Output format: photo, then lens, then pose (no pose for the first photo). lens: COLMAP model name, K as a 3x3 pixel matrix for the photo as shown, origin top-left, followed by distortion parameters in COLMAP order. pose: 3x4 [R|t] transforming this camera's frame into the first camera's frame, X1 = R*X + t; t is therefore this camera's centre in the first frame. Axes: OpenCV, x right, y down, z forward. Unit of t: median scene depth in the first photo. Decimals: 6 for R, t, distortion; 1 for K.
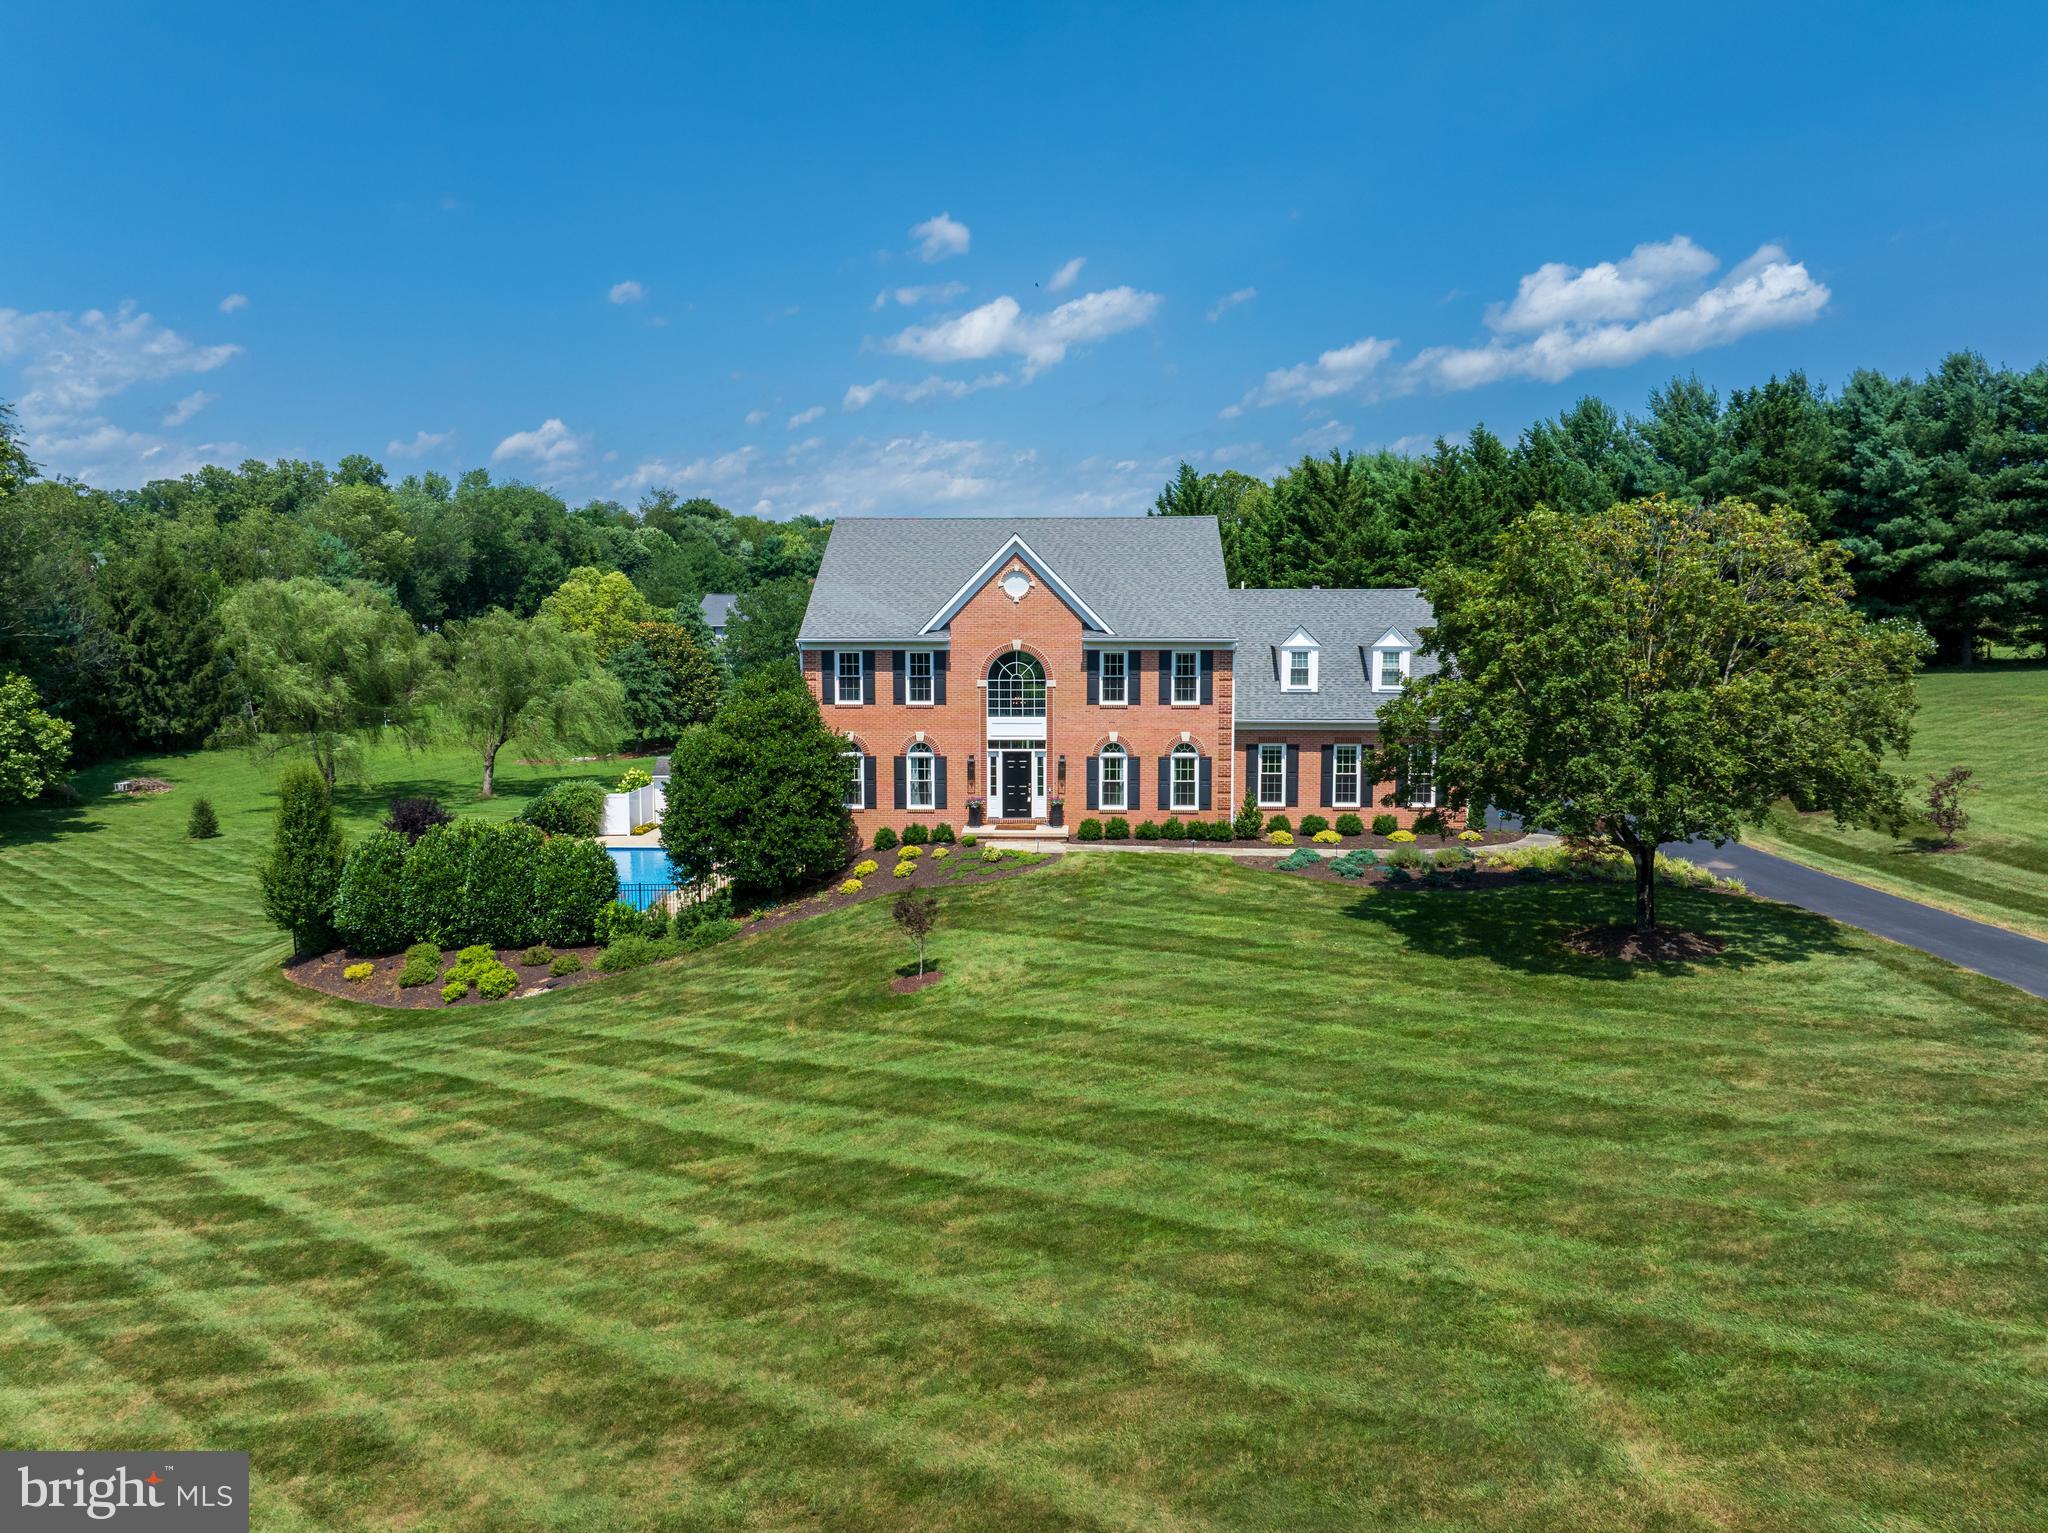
lens RADIAL K [[1439.7, 0, 1017.2], [0, 1439.7, 761.2], [0, 0, 1]] dist [-0.029167, -0.002174]
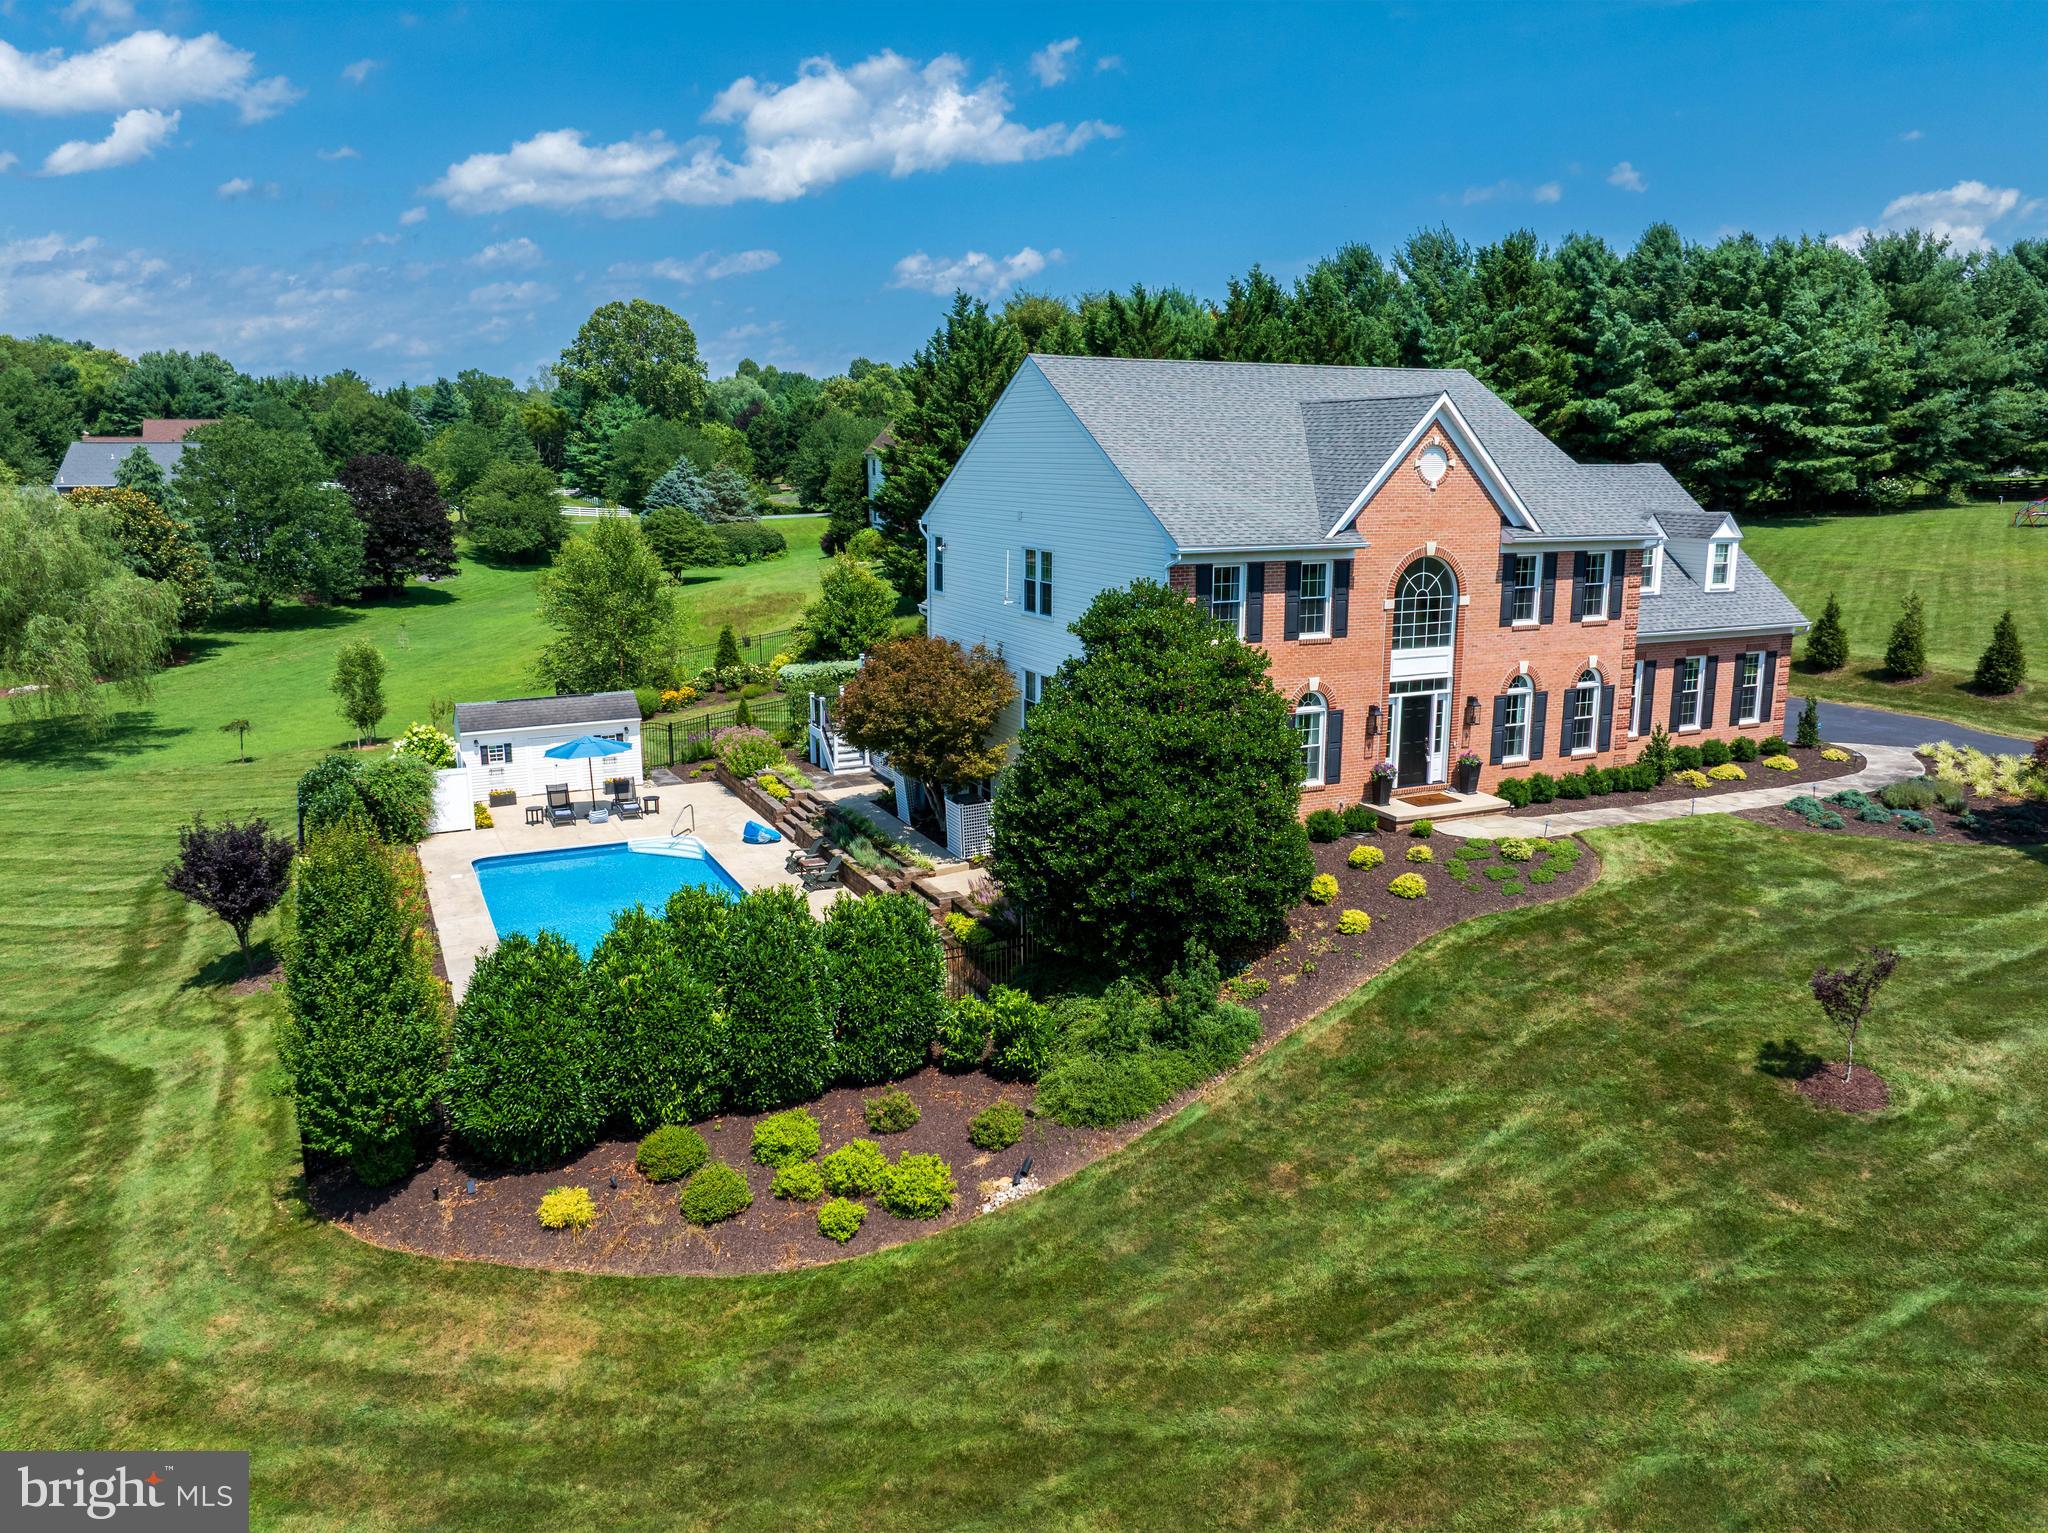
lens RADIAL K [[1431.3, 0, 1033.2], [0, 1431.3, 760.9], [0, 0, 1]] dist [-0.049103, 0.049939]
pose [[0.885486, -0.094628, 0.454928, -0.507602], [0.045134, 0.991931, 0.118476, -0.068458], [-0.462468, -0.084376, 0.882612, 0.449750]]
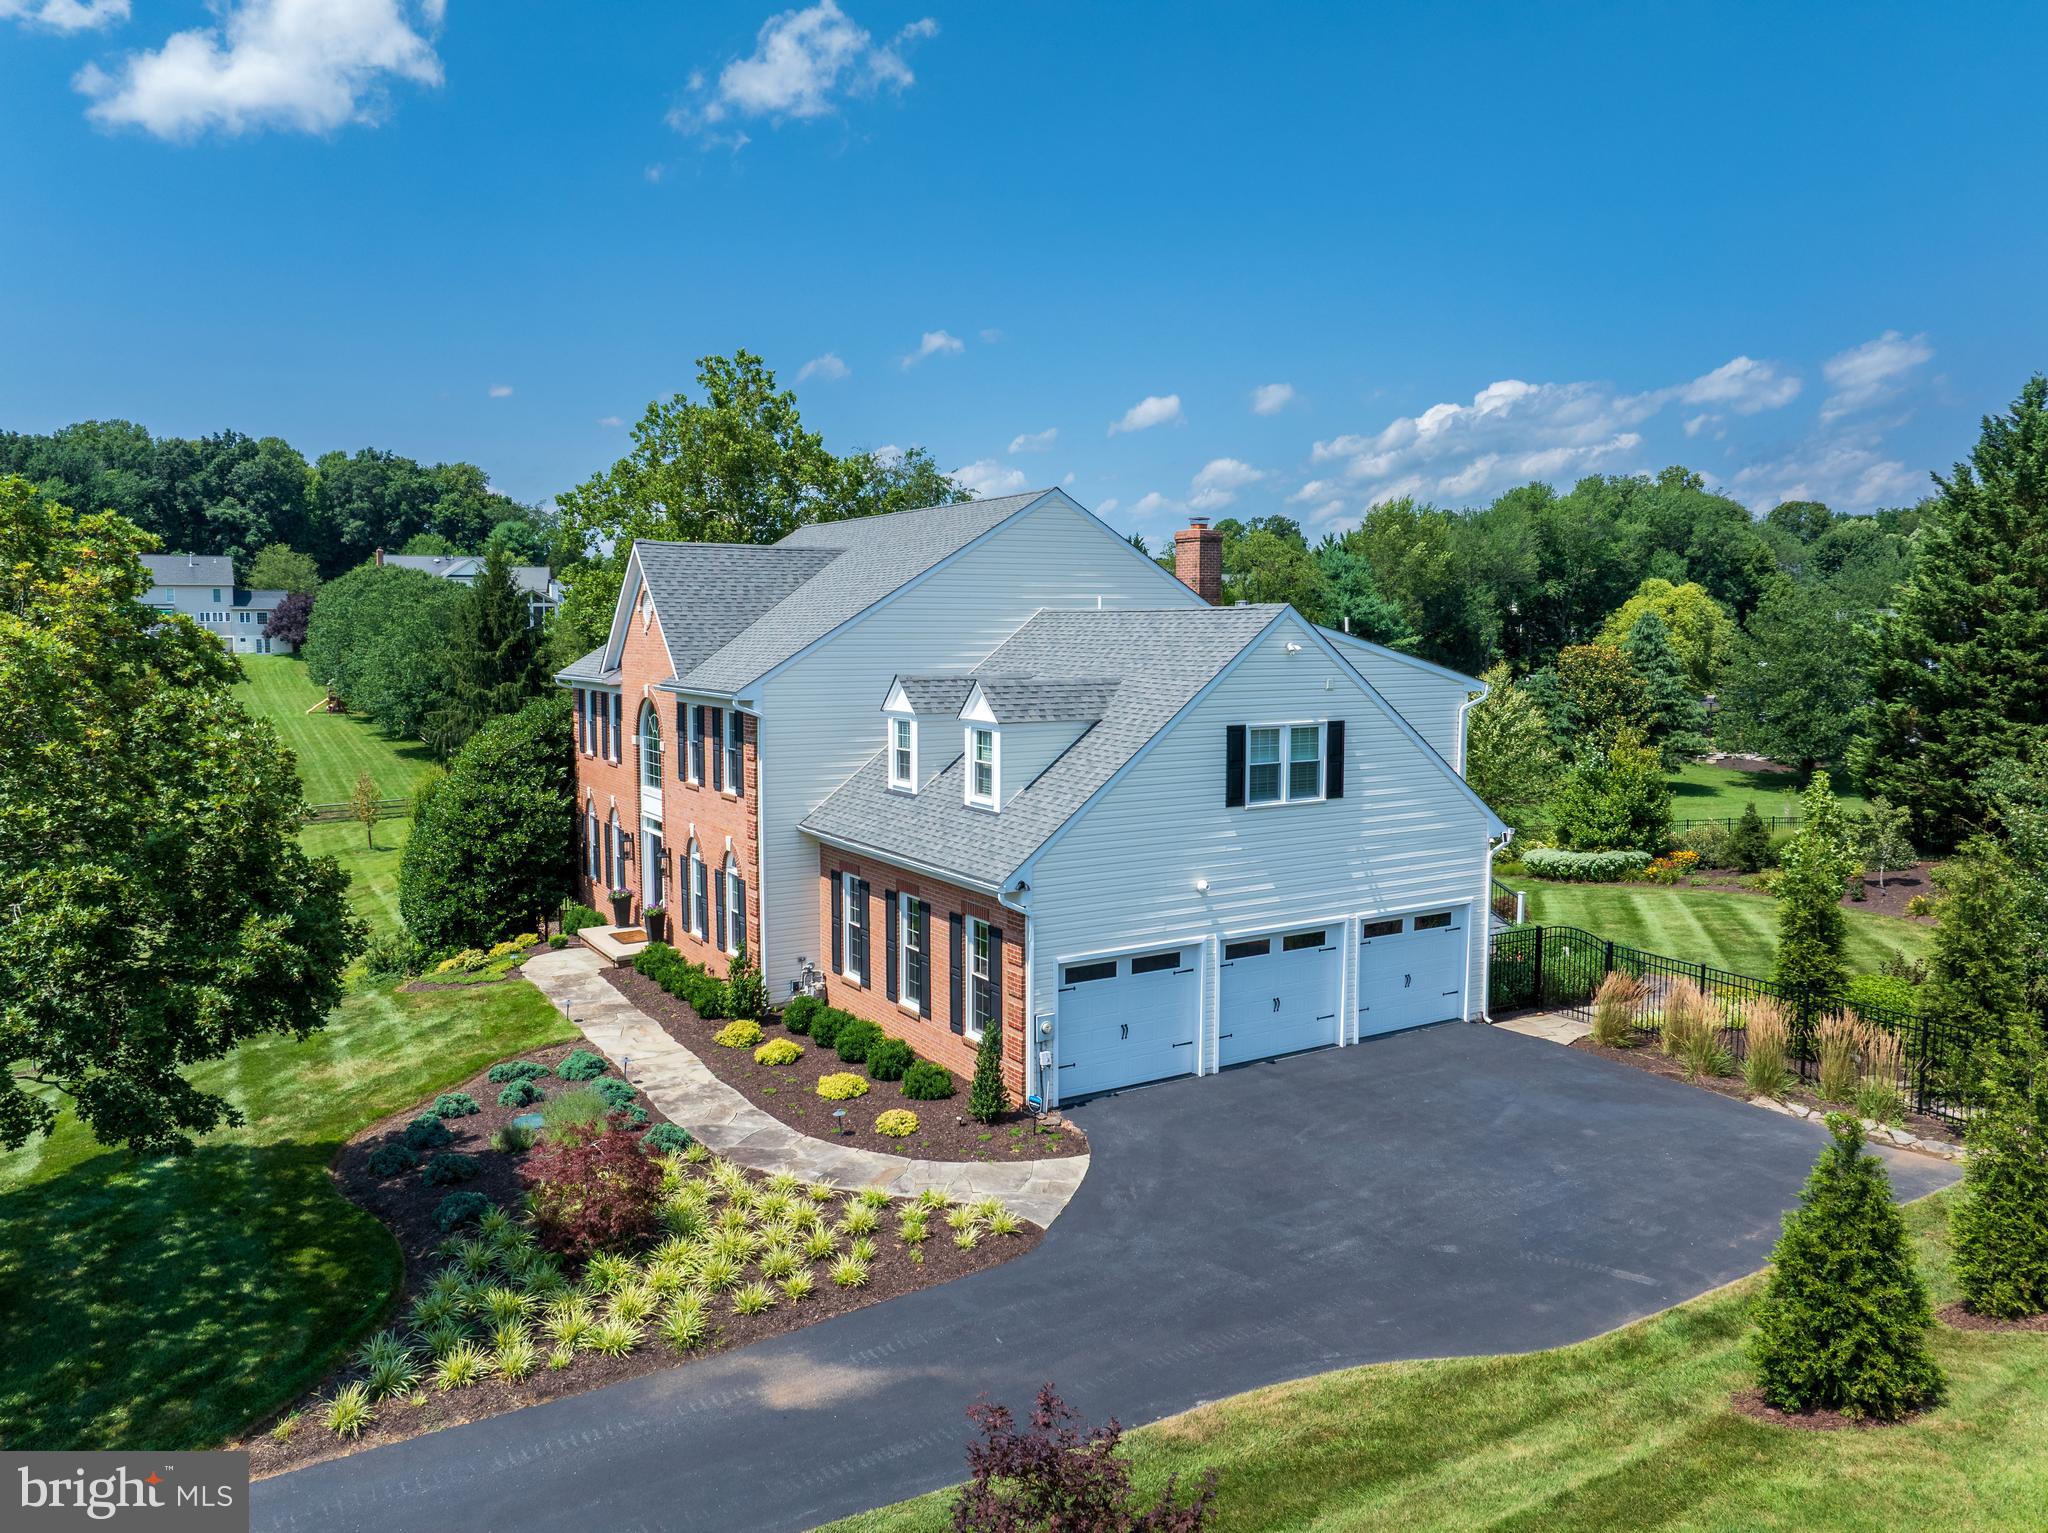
lens RADIAL K [[1439.7, 0, 1017.2], [0, 1439.7, 761.2], [0, 0, 1]] dist [-0.029167, -0.002174]
pose [[0.556442, 0.078714, -0.827150, 0.713278], [-0.083804, 0.995743, 0.038381, -0.088381], [0.826650, 0.047962, 0.560669, 0.740187]]
